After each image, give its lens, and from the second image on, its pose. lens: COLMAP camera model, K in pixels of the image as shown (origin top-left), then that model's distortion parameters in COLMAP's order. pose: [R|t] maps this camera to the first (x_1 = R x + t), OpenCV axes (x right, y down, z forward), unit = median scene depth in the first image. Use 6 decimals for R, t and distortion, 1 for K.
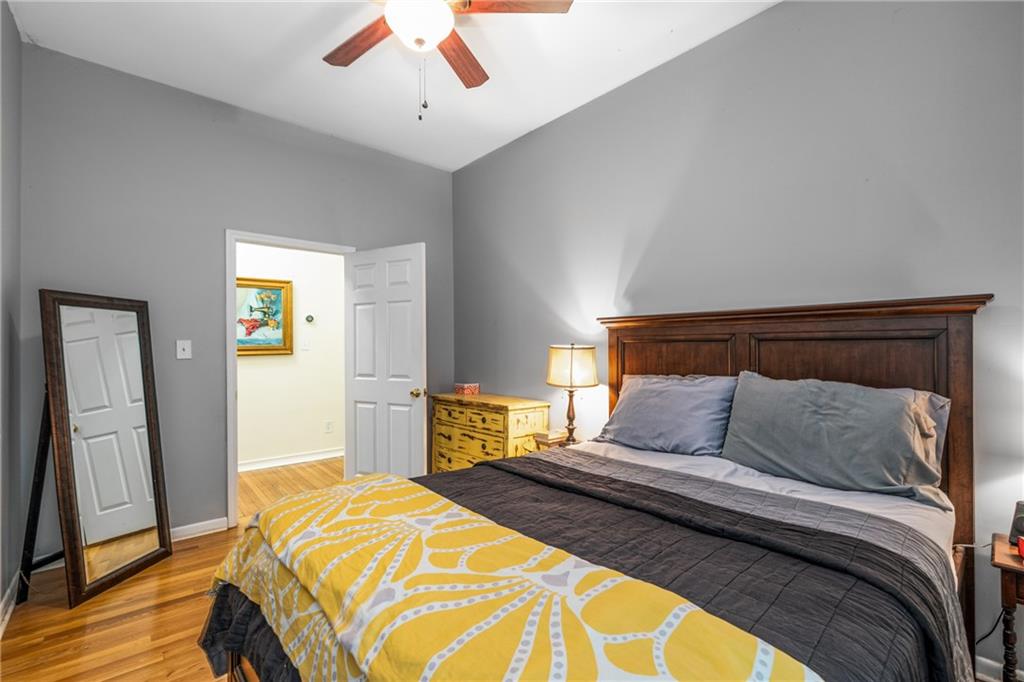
lens RADIAL K [[450.3, 0, 512.0], [0, 450.3, 341.0], [0, 0, 1]] dist [-0.001962, 0.000302]
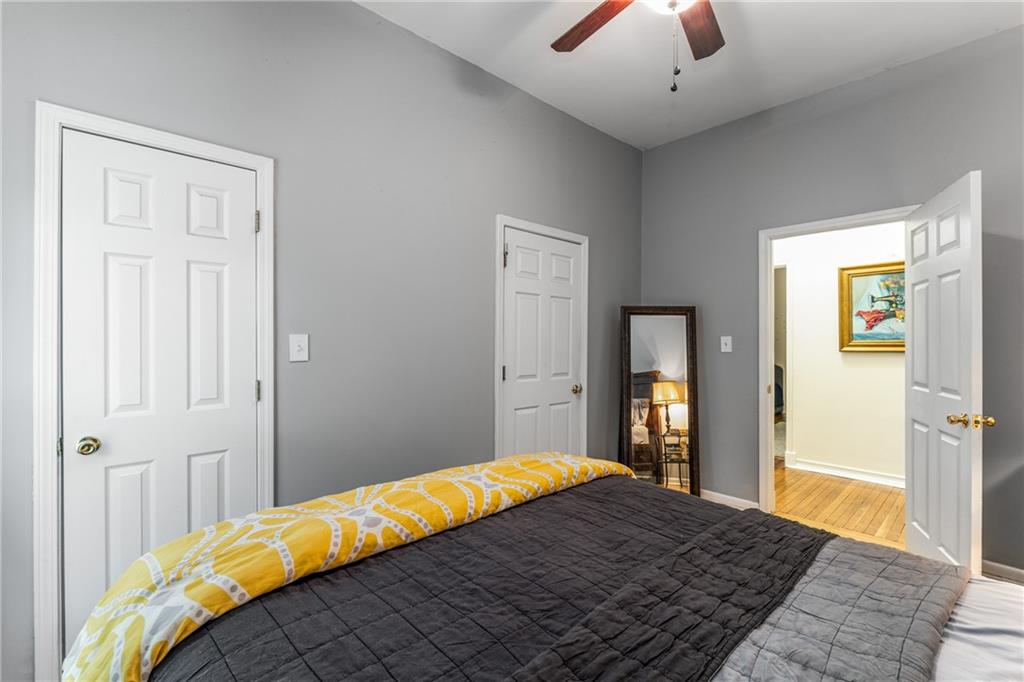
lens RADIAL K [[452.3, 0, 510.7], [0, 452.3, 336.2], [0, 0, 1]] dist [-0.000687, 0.000102]
pose [[0.037833, -0.003733, -0.999277, 0.354196], [0.008494, 0.999958, -0.003414, -0.002279], [0.999248, -0.008359, 0.037864, 0.331706]]
